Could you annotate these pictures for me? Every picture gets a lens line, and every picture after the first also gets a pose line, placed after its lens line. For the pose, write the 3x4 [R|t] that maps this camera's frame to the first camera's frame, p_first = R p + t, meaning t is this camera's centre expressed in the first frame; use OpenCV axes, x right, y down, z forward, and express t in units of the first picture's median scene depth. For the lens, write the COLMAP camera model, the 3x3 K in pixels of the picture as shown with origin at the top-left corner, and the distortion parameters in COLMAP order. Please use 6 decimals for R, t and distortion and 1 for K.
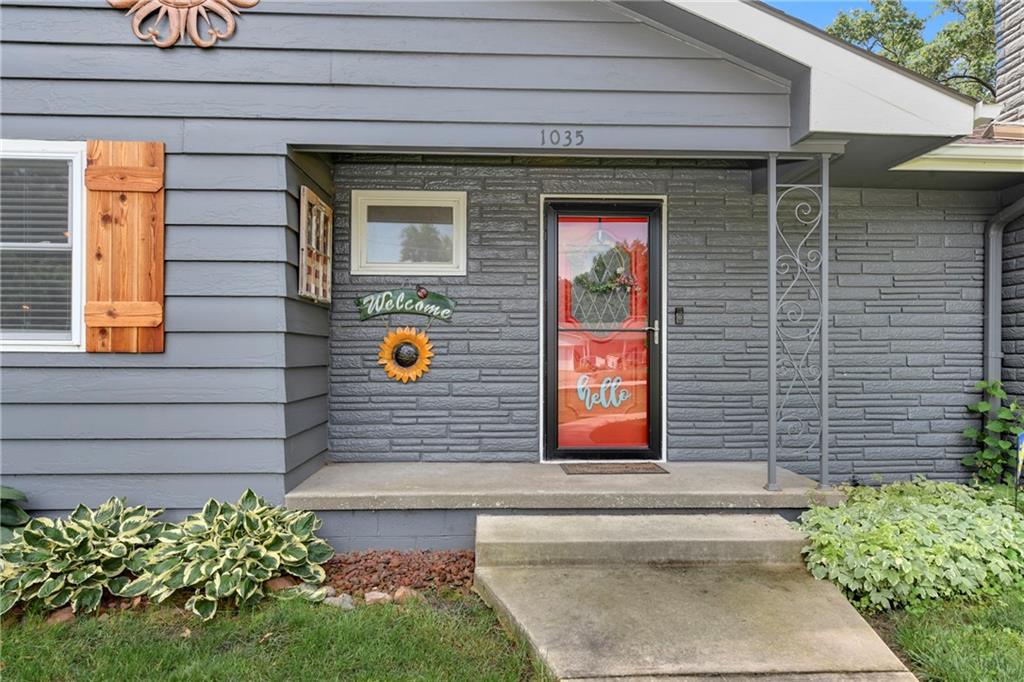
lens RADIAL K [[539.4, 0, 512.0], [0, 539.4, 341.0], [0, 0, 1]] dist [0.002467, -0.000184]
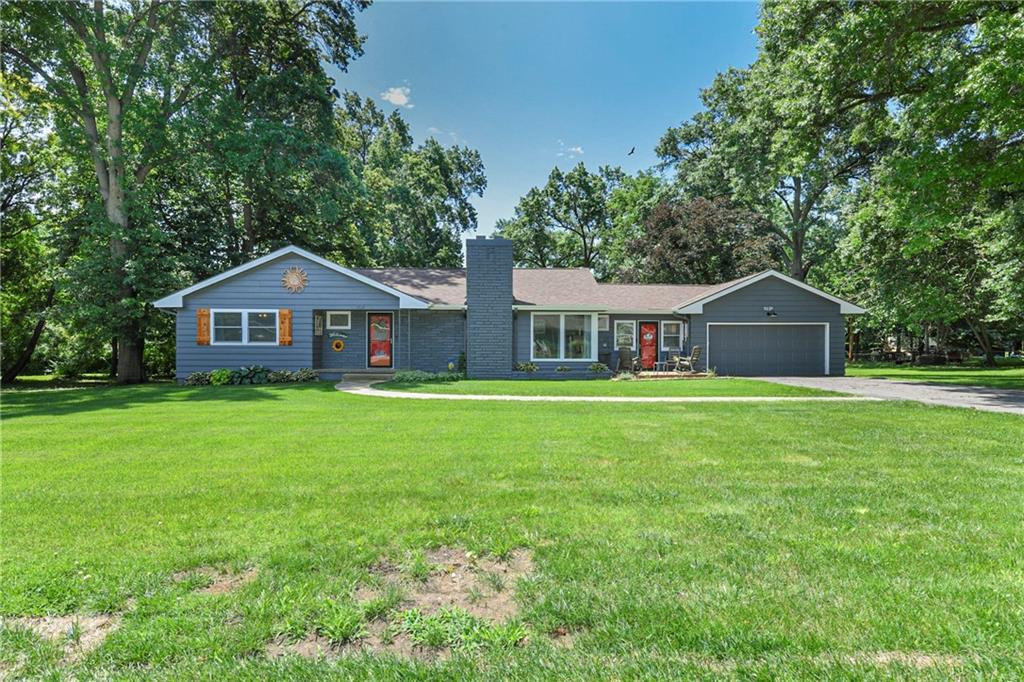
lens RADIAL K [[539.4, 0, 512.0], [0, 539.4, 341.0], [0, 0, 1]] dist [0.002467, -0.000184]
pose [[0.998496, -0.003589, -0.054706, 2.032301], [0.003803, 0.999986, 0.003808, -0.041731], [0.054692, -0.004011, 0.998495, -4.656590]]
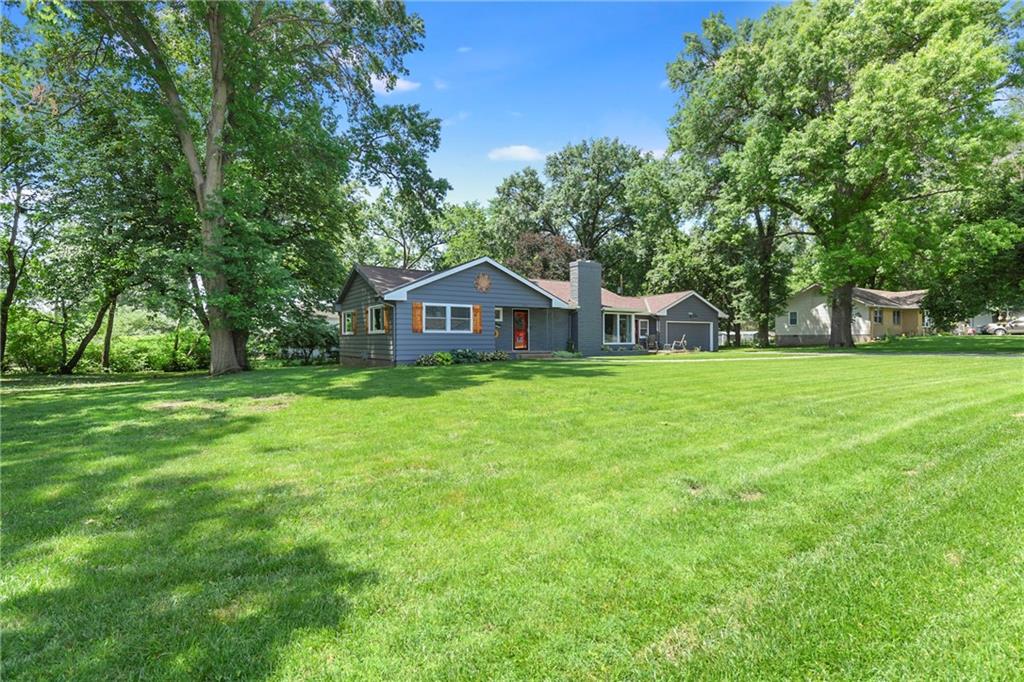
lens RADIAL K [[539.4, 0, 512.0], [0, 539.4, 341.0], [0, 0, 1]] dist [0.002467, -0.000184]
pose [[0.847859, -0.008385, 0.530155, -4.264265], [0.006711, 0.999965, 0.005084, 0.093353], [-0.530179, -0.000752, 0.847886, -5.581720]]
